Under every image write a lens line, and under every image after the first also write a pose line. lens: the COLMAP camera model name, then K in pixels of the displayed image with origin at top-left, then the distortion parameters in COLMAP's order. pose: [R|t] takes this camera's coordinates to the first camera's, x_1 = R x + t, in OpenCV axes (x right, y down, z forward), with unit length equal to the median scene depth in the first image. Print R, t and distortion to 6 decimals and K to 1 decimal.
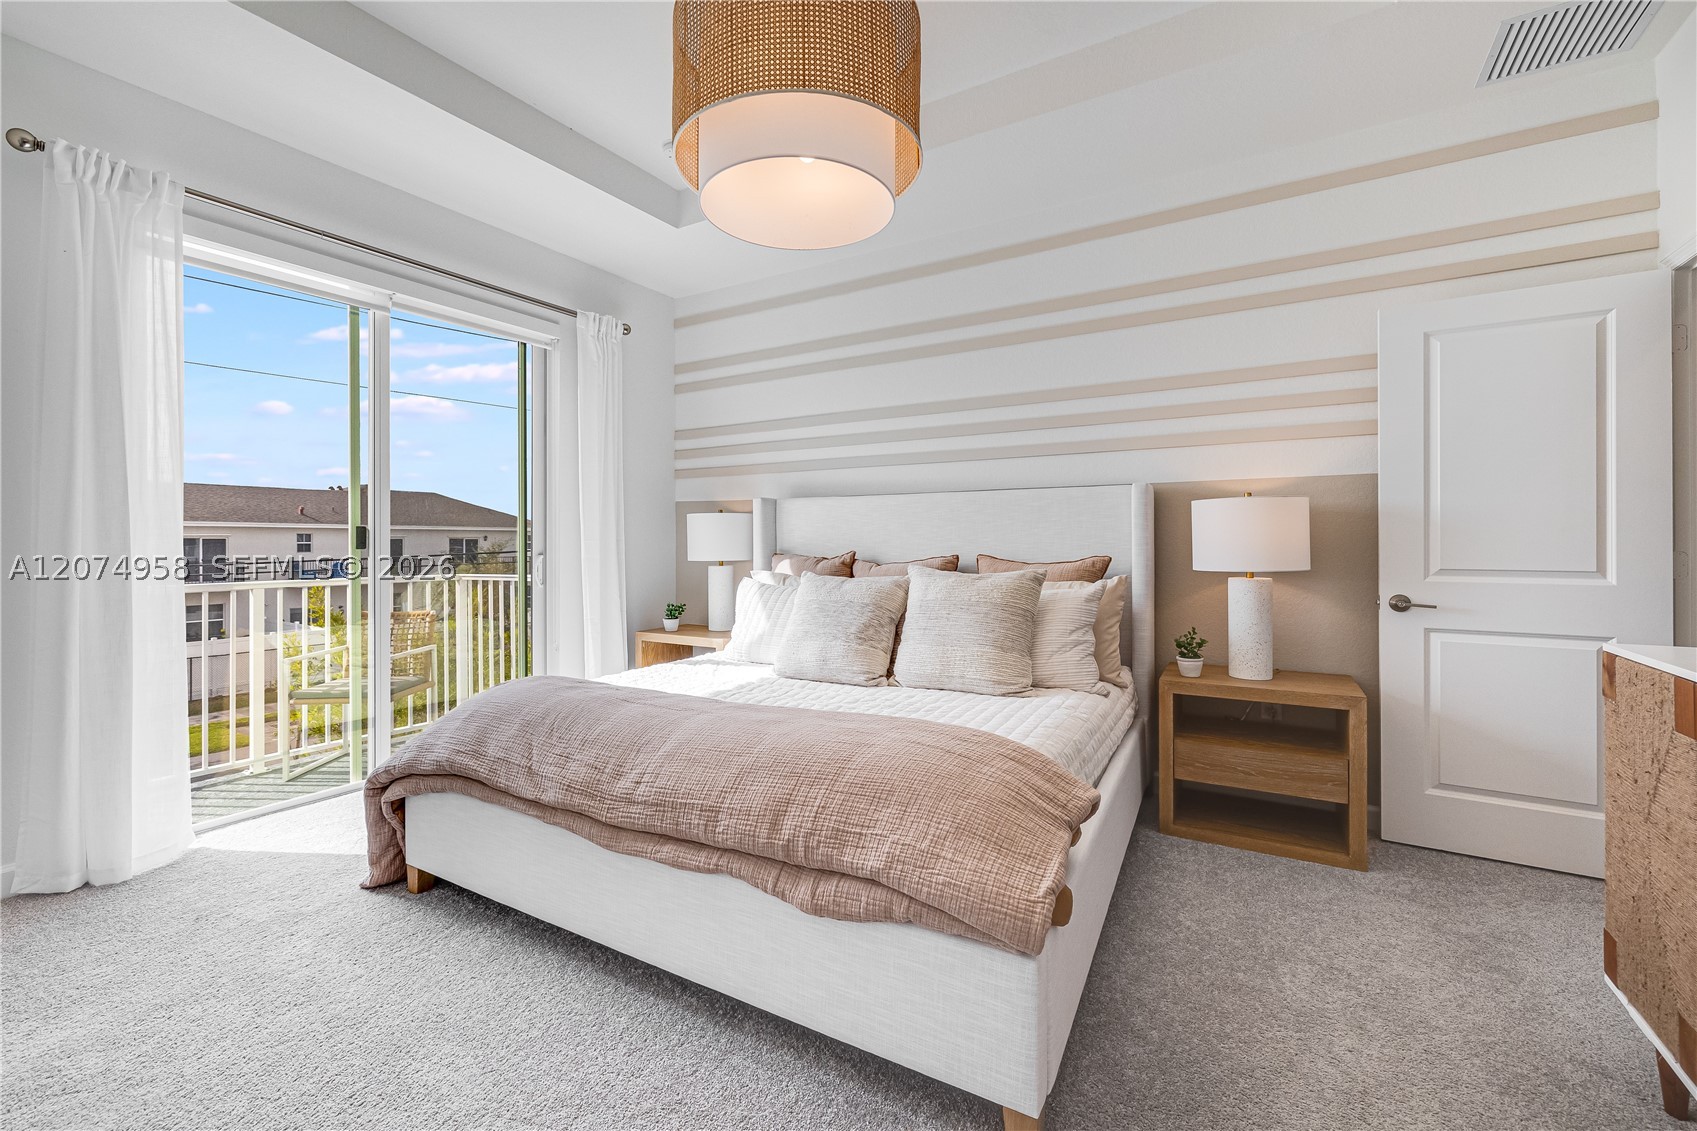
lens RADIAL K [[705.1, 0, 841.3], [0, 705.1, 557.7], [0, 0, 1]] dist [0.000116, 0.000152]
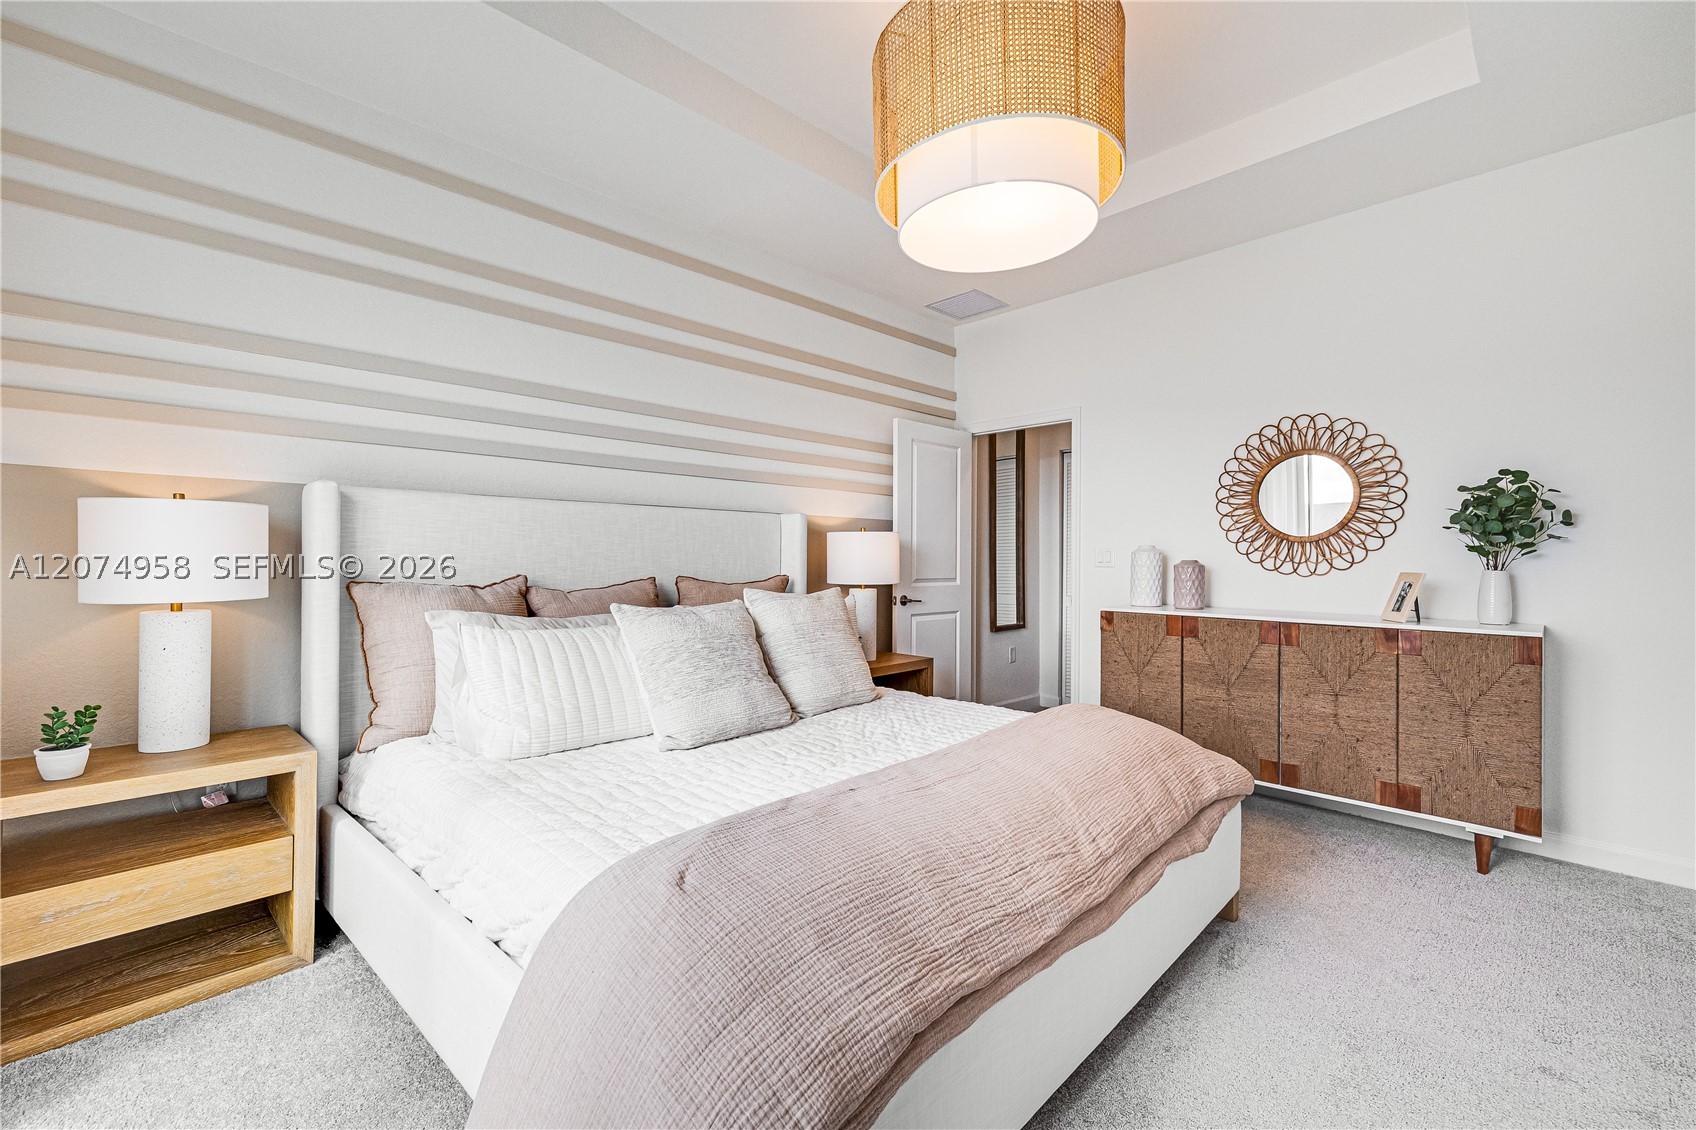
lens RADIAL K [[711.8, 0, 832.4], [0, 711.8, 552.4], [0, 0, 1]] dist [0.006498, 0.000110]
pose [[0.256782, 0.011310, 0.966403, -0.836178], [0.012702, 0.999806, -0.015076, -0.023103], [-0.966386, 0.016146, 0.256588, 0.726059]]
